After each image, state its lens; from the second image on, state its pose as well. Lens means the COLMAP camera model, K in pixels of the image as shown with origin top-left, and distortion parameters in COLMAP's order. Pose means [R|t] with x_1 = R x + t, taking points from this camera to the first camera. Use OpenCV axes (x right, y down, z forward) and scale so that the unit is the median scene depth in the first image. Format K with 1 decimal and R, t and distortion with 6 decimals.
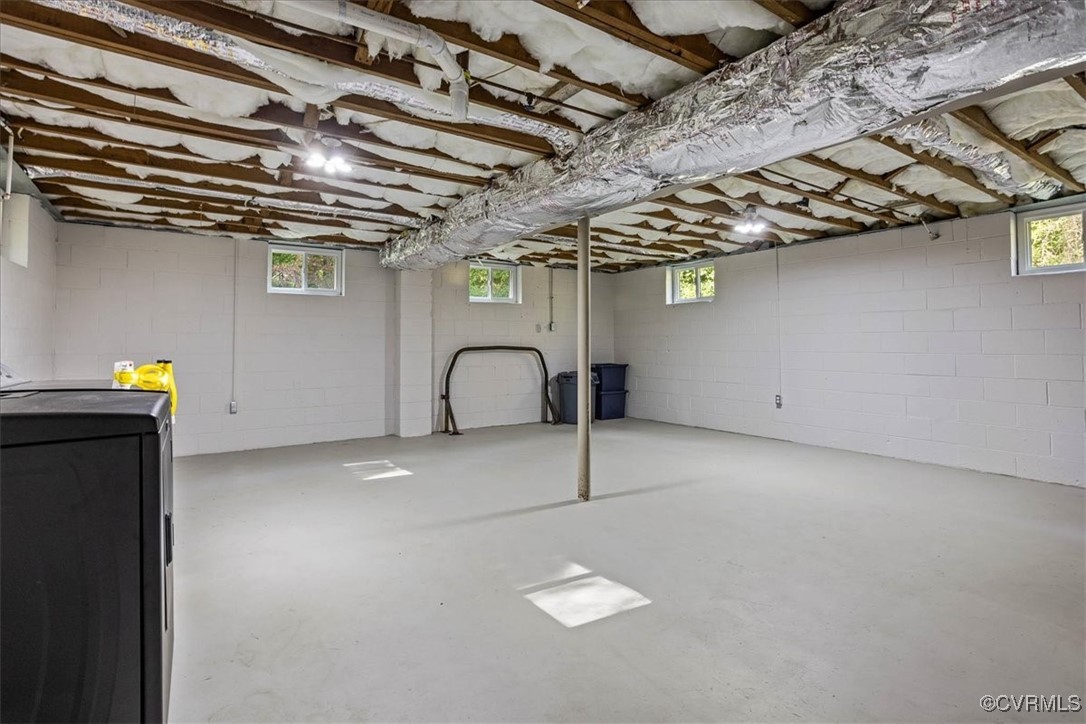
lens RADIAL K [[541.4, 0, 535.6], [0, 541.4, 343.2], [0, 0, 1]] dist [-0.054907, 0.031928]
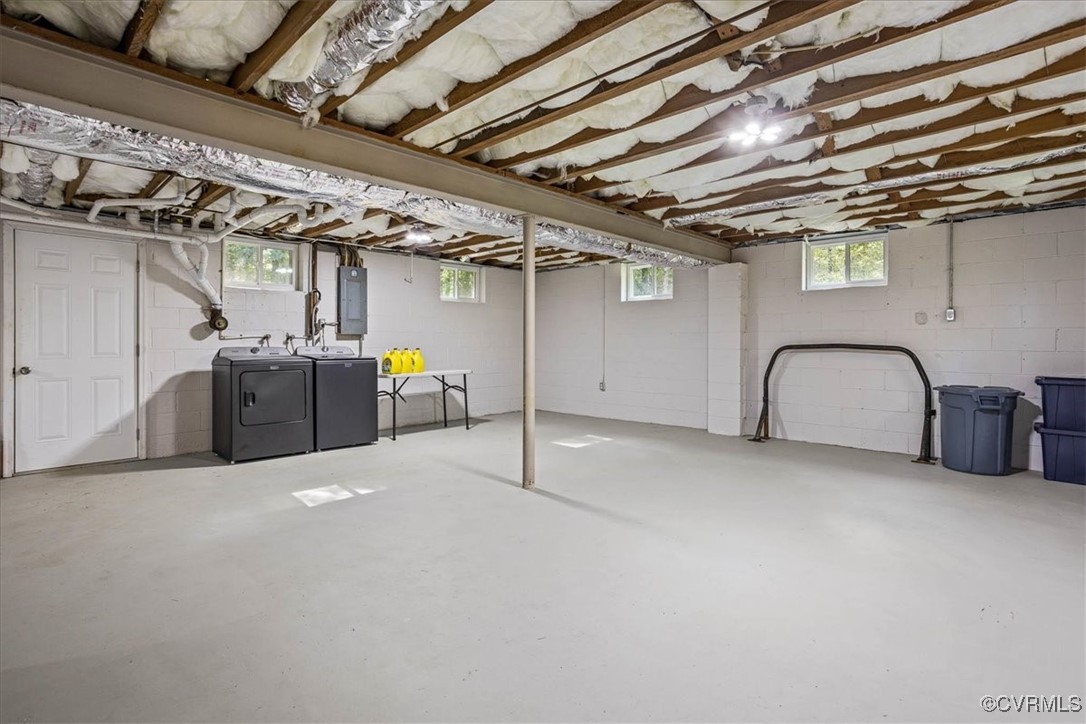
lens RADIAL K [[541.4, 0, 535.6], [0, 541.4, 343.2], [0, 0, 1]] dist [-0.054907, 0.031928]
pose [[0.201011, -0.005479, -0.979574, 0.663099], [-0.009588, 0.999925, -0.007560, 0.016713], [0.979542, 0.010912, 0.200943, 0.470156]]
